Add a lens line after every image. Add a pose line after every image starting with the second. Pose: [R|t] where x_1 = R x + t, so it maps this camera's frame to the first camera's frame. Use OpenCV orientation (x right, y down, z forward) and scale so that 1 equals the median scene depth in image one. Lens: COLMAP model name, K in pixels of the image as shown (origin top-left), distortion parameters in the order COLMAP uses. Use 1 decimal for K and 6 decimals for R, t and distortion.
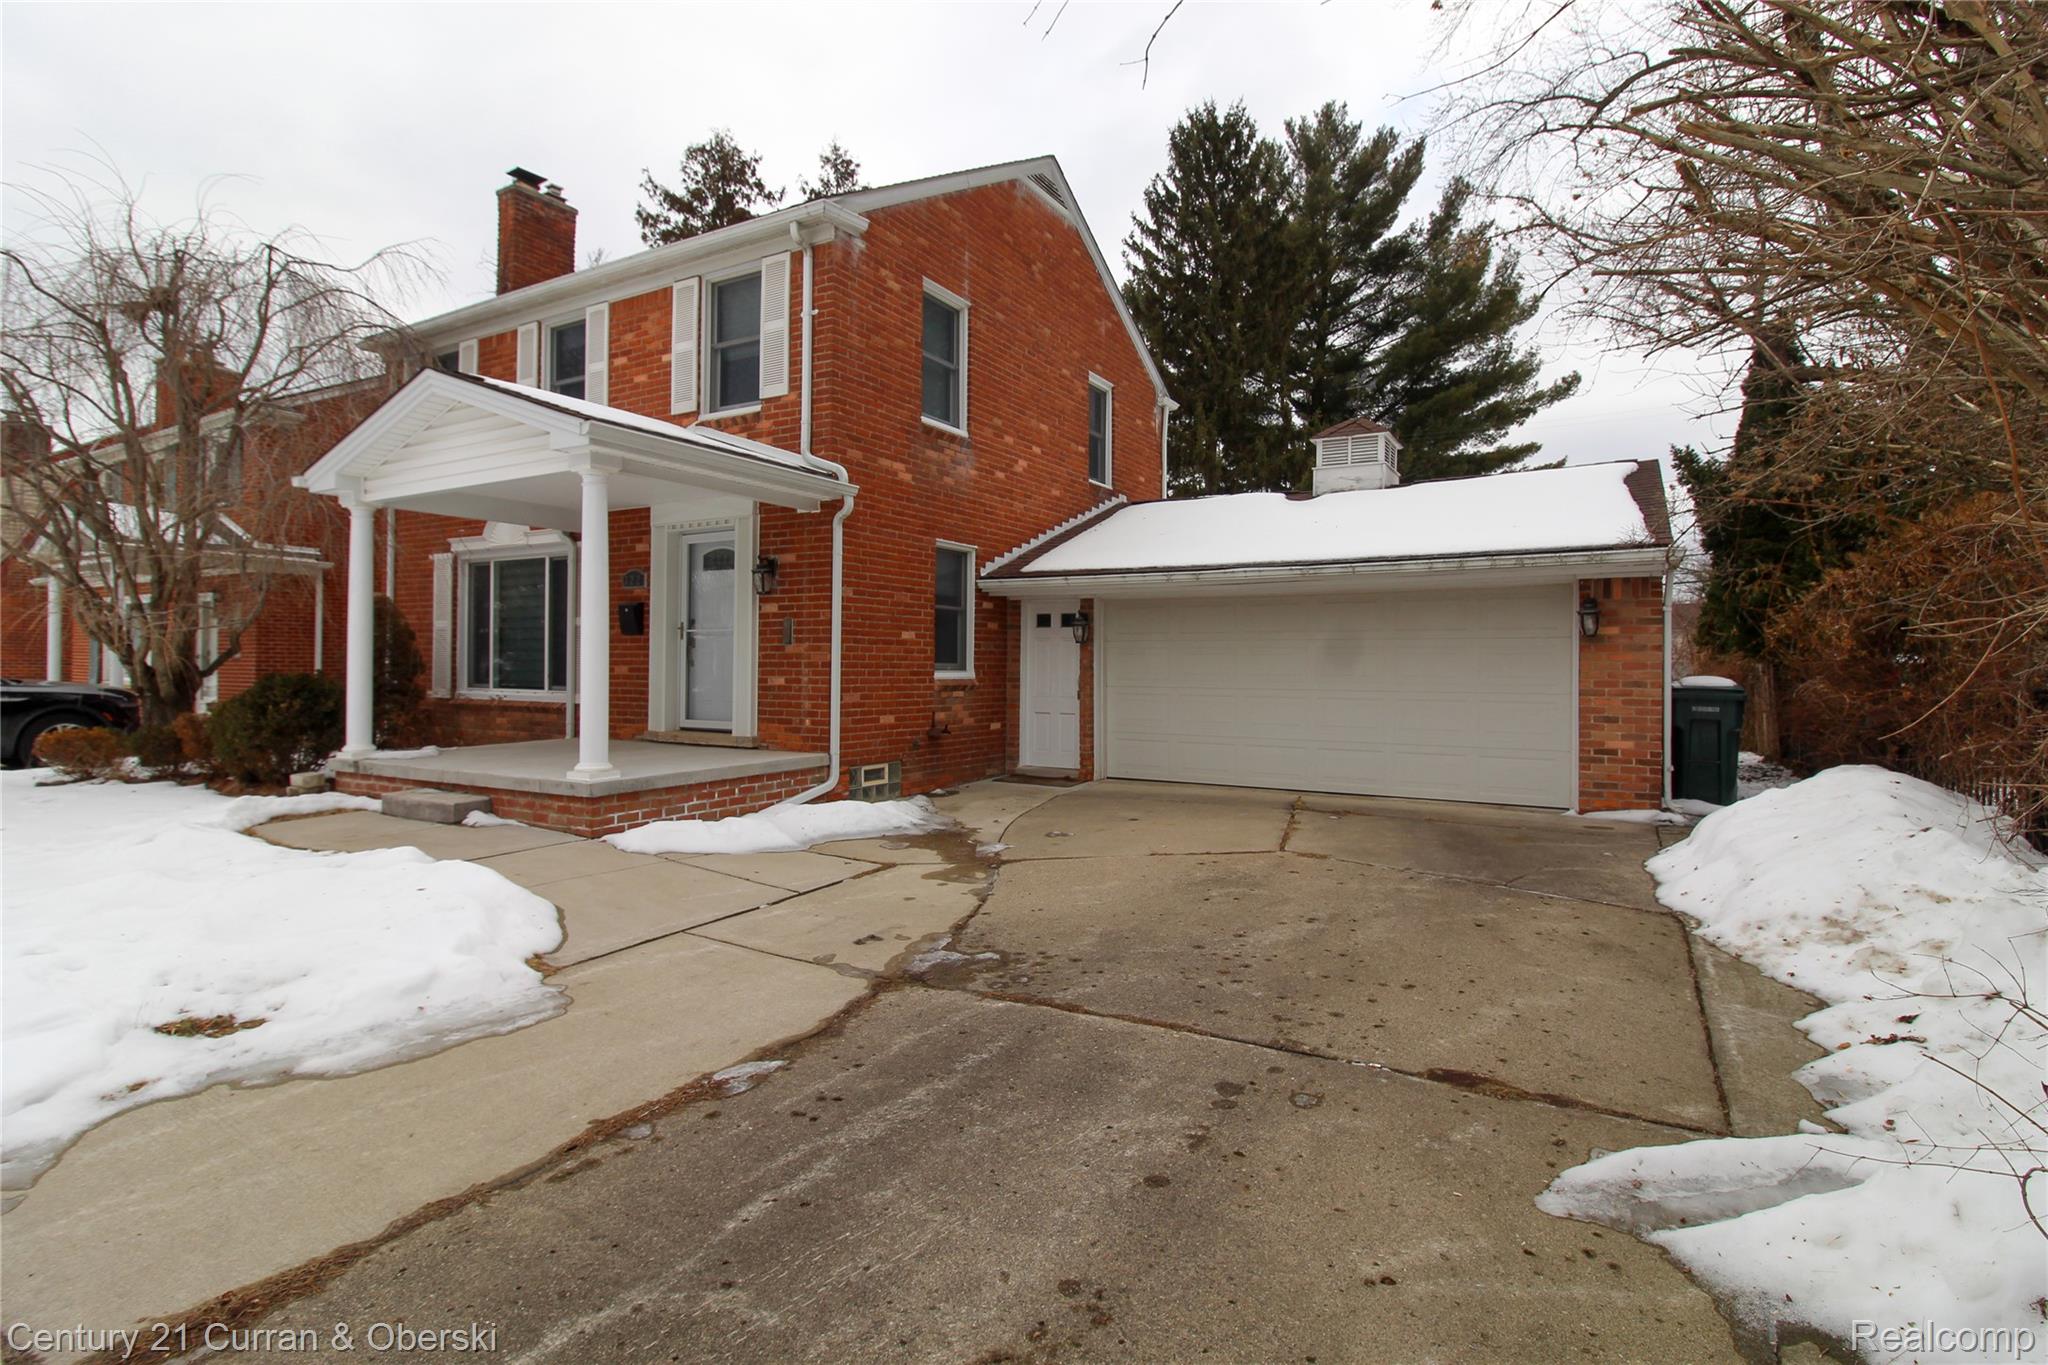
lens RADIAL K [[977.0, 0, 1045.0], [0, 977.0, 653.1], [0, 0, 1]] dist [-0.000302, -0.013673]
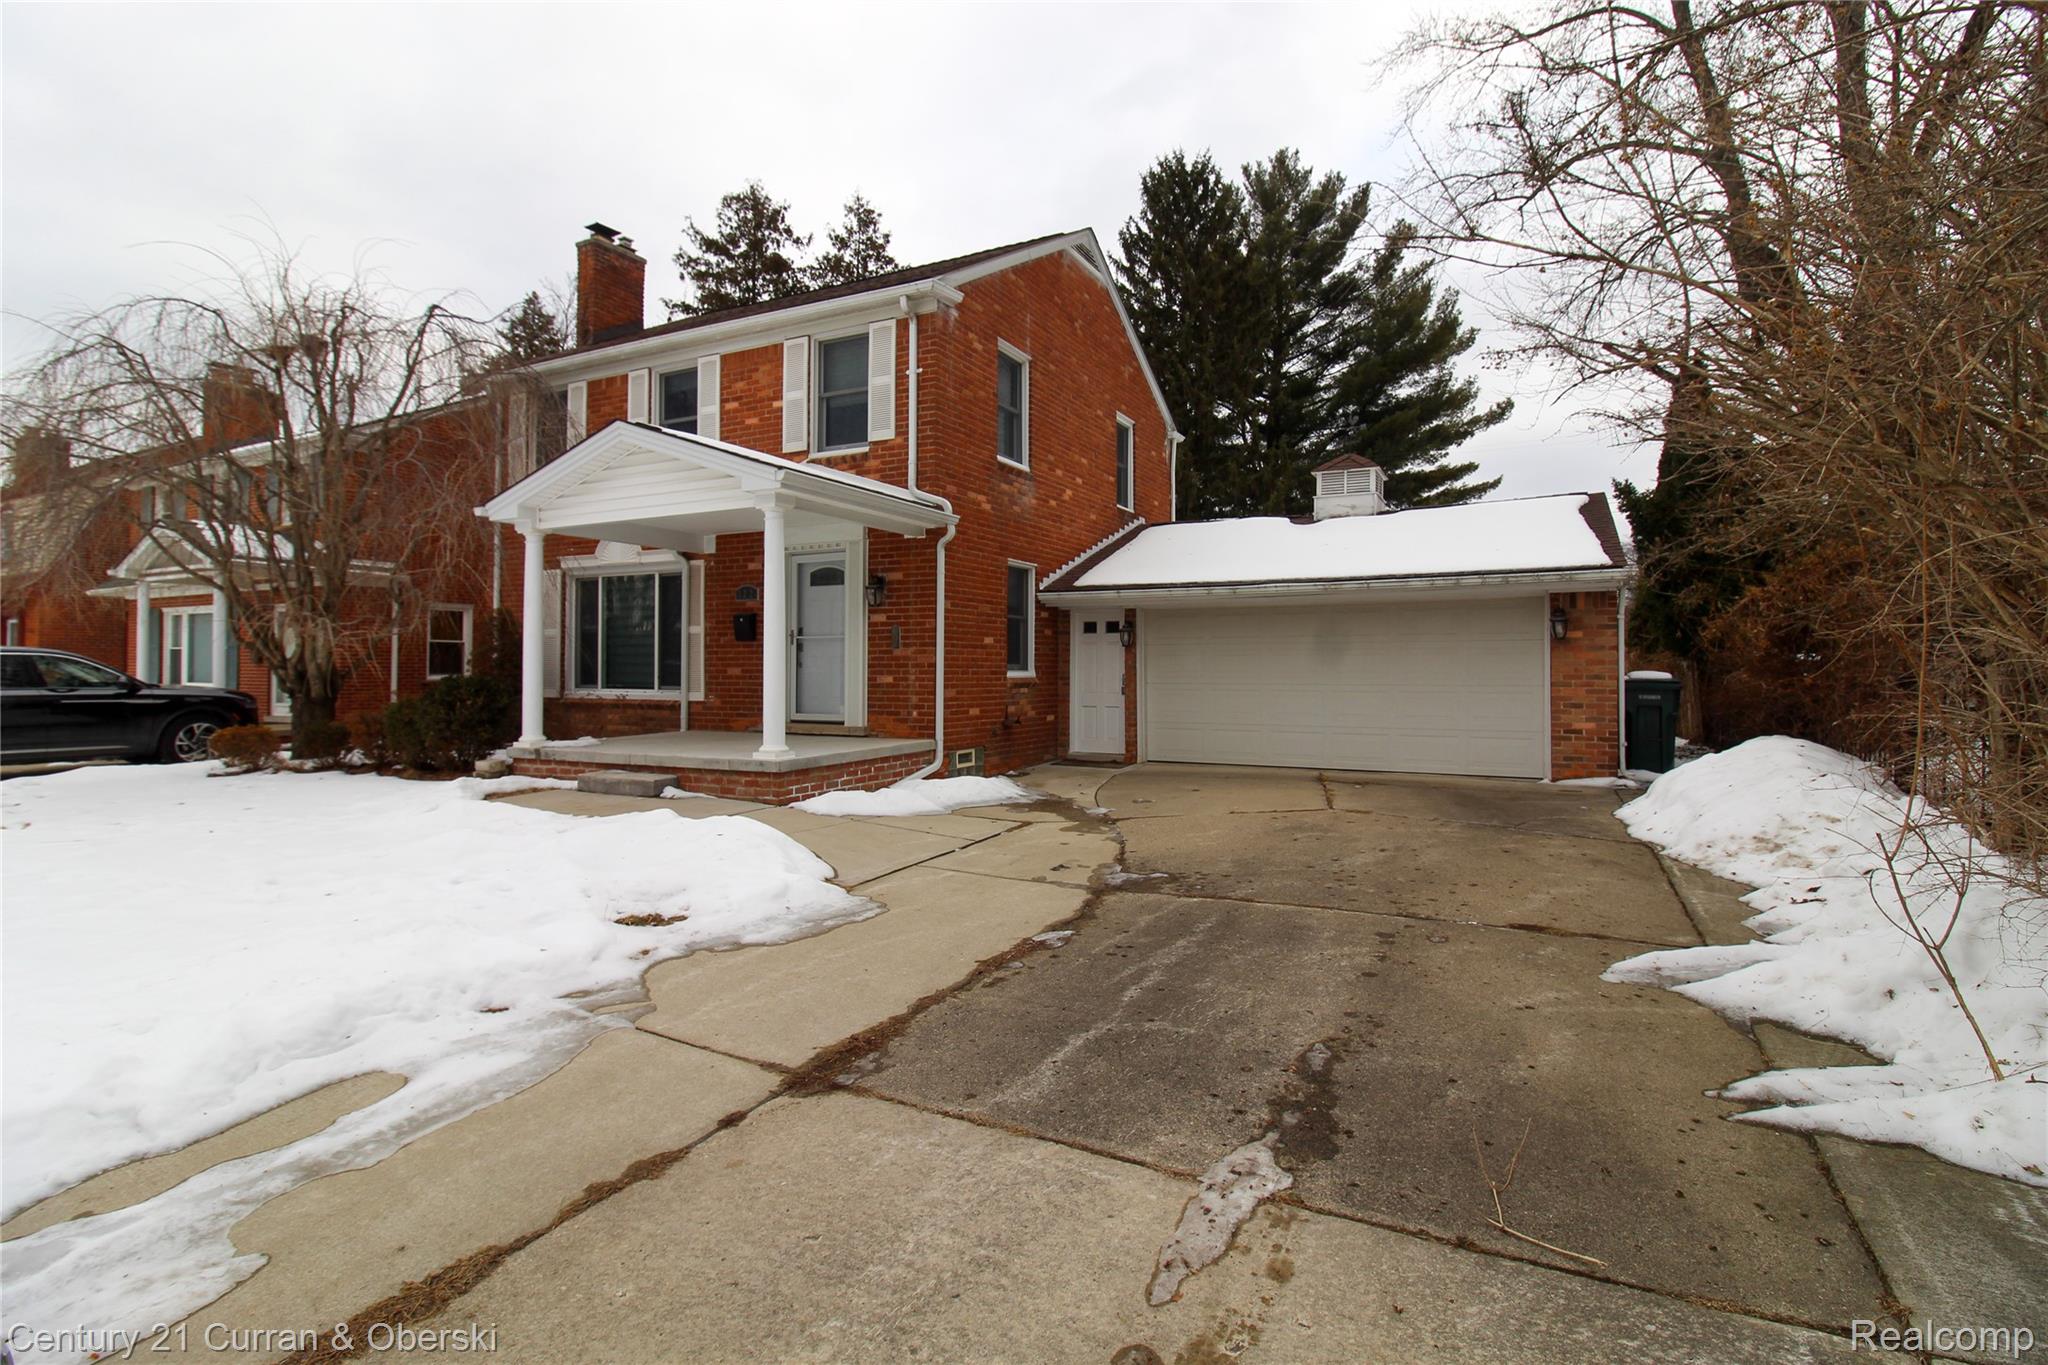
lens RADIAL K [[957.8, 0, 1022.9], [0, 957.8, 647.6], [0, 0, 1]] dist [-0.001114, -0.012327]
pose [[0.999189, -0.004490, 0.040018, -0.156988], [0.004916, 0.999932, -0.010547, 0.003141], [-0.039968, 0.010736, 0.999143, -0.172582]]
